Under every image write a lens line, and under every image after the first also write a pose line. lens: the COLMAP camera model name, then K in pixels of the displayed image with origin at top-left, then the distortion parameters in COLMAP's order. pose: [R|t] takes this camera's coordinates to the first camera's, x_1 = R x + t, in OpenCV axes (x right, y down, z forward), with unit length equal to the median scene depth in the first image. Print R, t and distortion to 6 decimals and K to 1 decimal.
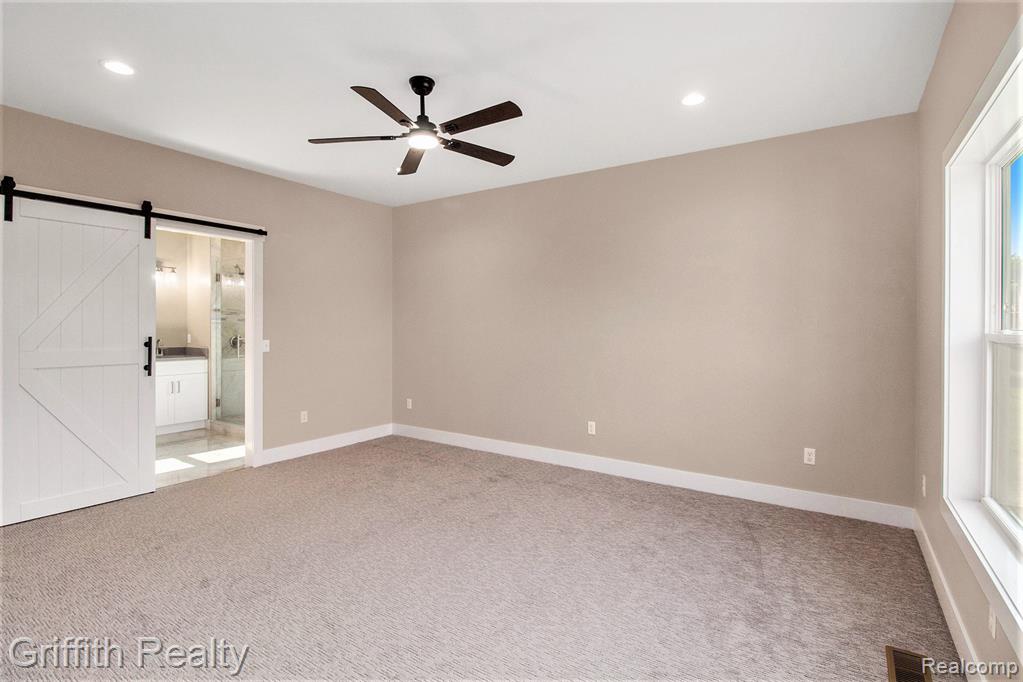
lens RADIAL K [[493.3, 0, 509.2], [0, 493.3, 327.3], [0, 0, 1]] dist [-0.000824, -0.000100]
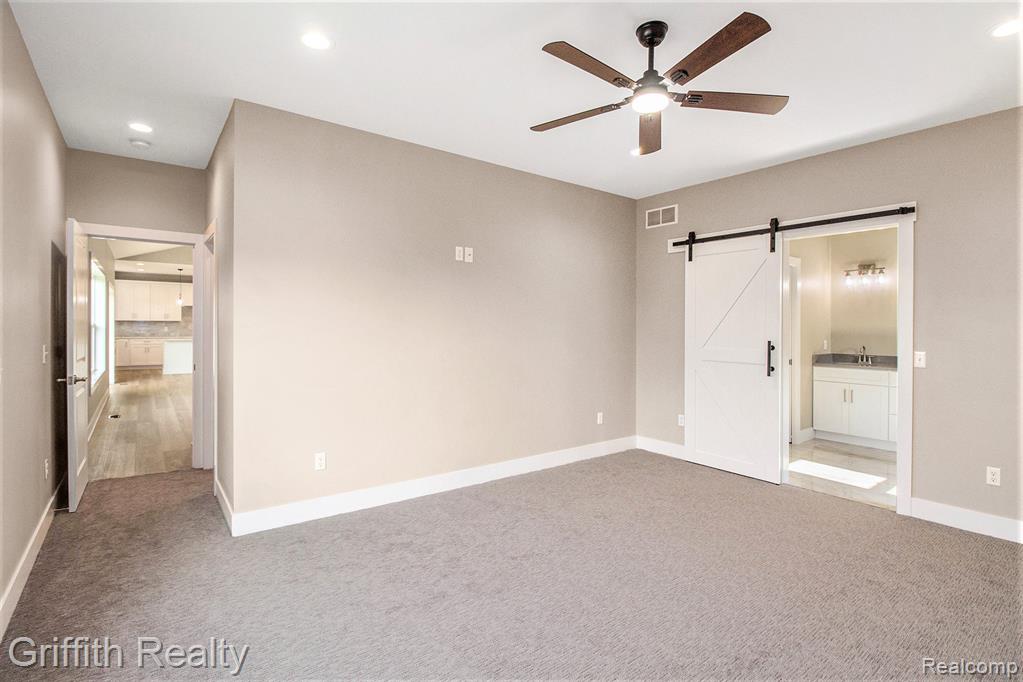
lens RADIAL K [[493.3, 0, 509.2], [0, 493.3, 327.3], [0, 0, 1]] dist [-0.000824, -0.000100]
pose [[-0.318265, -0.006078, -0.947982, 0.313878], [-0.011095, 0.999935, -0.002686, -0.001121], [0.947937, 0.009663, -0.318312, 0.494432]]
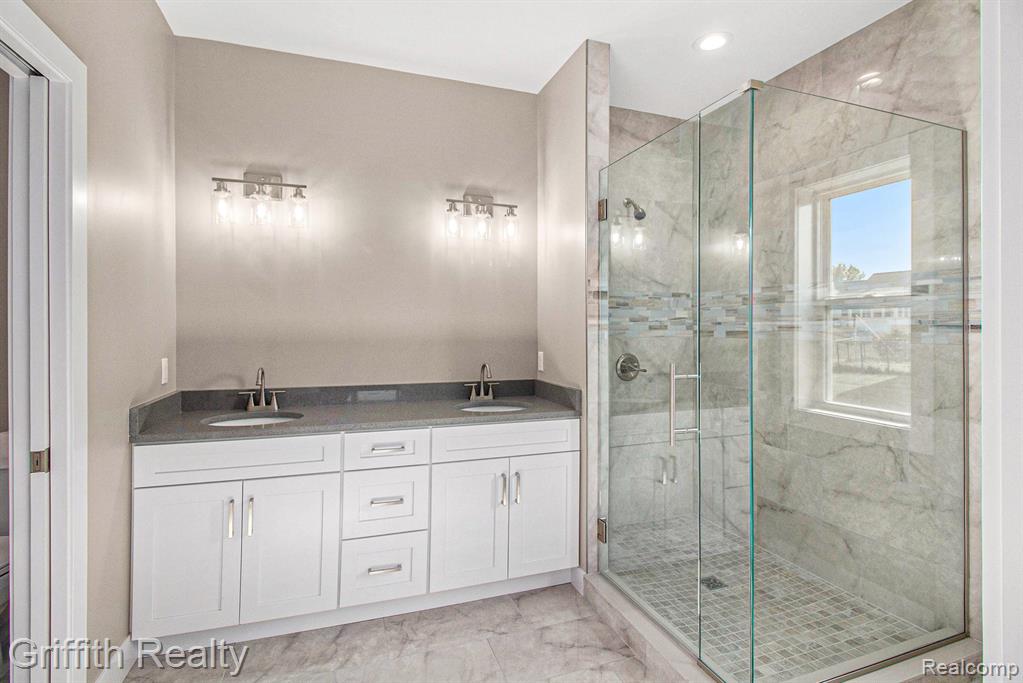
lens RADIAL K [[493.3, 0, 509.2], [0, 493.3, 327.8], [0, 0, 1]] dist [-0.000824, -0.000100]
pose [[0.801480, -0.003354, -0.598013, -0.418673], [-0.002626, 0.999955, -0.009127, -0.004029], [0.598016, 0.008885, 0.801435, 0.646156]]
